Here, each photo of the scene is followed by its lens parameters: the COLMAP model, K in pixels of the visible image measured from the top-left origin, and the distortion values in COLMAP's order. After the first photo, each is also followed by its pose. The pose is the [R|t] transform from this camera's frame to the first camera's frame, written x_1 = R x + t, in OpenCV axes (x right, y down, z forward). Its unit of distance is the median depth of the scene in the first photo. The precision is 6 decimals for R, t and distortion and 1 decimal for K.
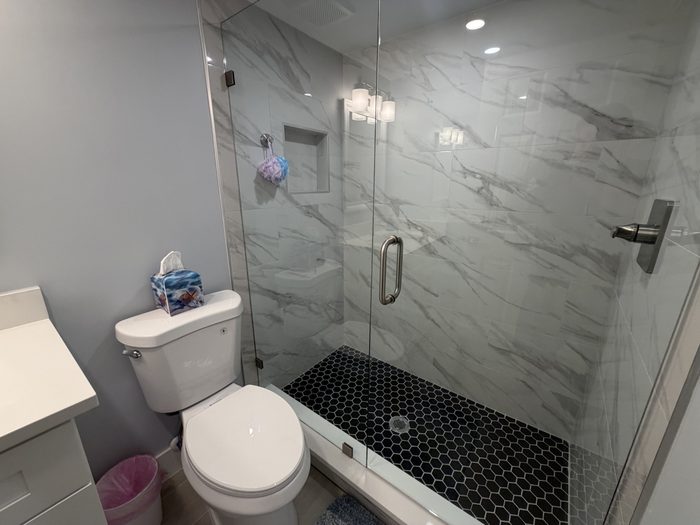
lens RADIAL K [[280.7, 0, 351.2], [0, 280.7, 264.2], [0, 0, 1]] dist [0.000308, 0.000033]
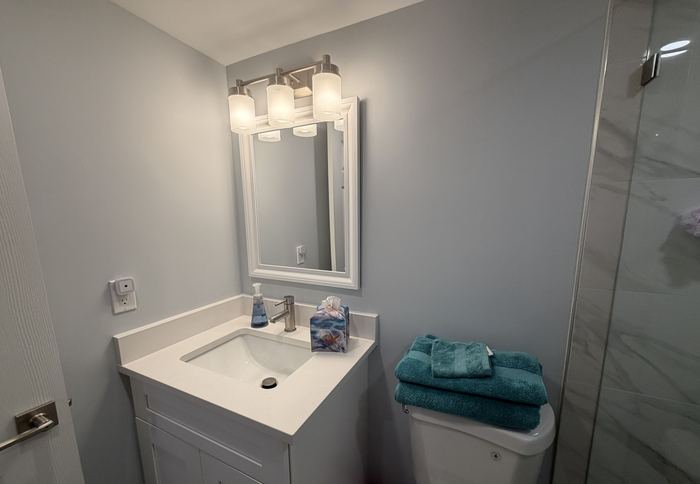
lens RADIAL K [[280.3, 0, 350.6], [0, 280.3, 264.2], [0, 0, 1]] dist [-0.001323, -0.000078]
pose [[0.198302, 0.160688, -0.966879, 0.058537], [-0.263503, 0.958892, 0.105318, -0.186673], [0.944057, 0.233891, 0.232492, 0.393824]]
